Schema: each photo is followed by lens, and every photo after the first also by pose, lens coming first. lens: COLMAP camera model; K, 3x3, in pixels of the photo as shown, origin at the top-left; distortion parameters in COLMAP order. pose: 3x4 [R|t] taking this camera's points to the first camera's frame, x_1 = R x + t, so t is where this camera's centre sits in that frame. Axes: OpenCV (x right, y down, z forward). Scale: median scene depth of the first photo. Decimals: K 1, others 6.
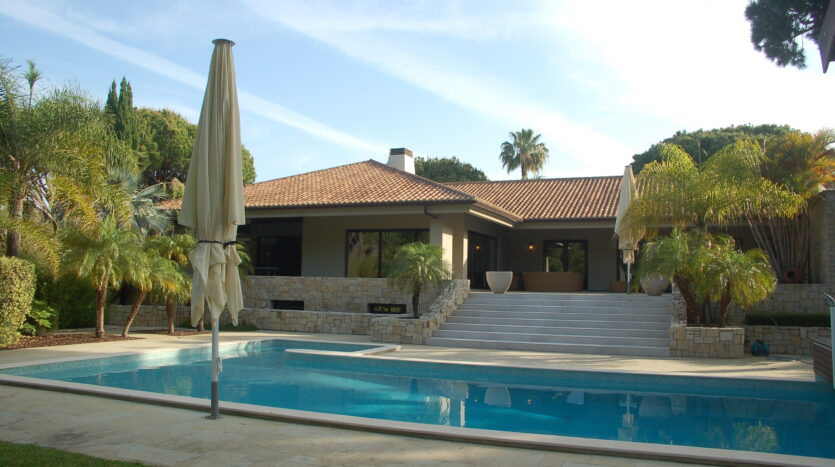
lens RADIAL K [[663.6, 0, 423.7], [0, 663.6, 231.6], [0, 0, 1]] dist [-0.168566, 0.158766]
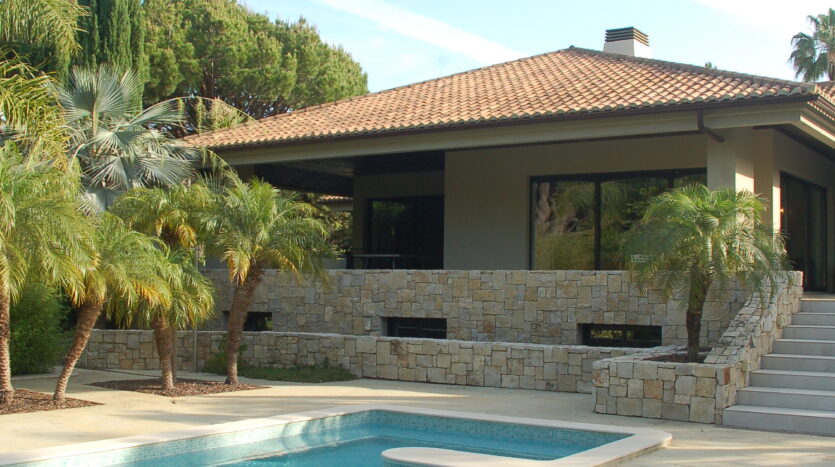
lens RADIAL K [[997.3, 0, 424.7], [0, 997.3, 249.9], [0, 0, 1]] dist [-0.169552, 0.158664]
pose [[0.976397, -0.013788, -0.215541, -0.037388], [0.023330, 0.998854, 0.041790, 0.023129], [0.214718, -0.045832, 0.975600, 0.281956]]
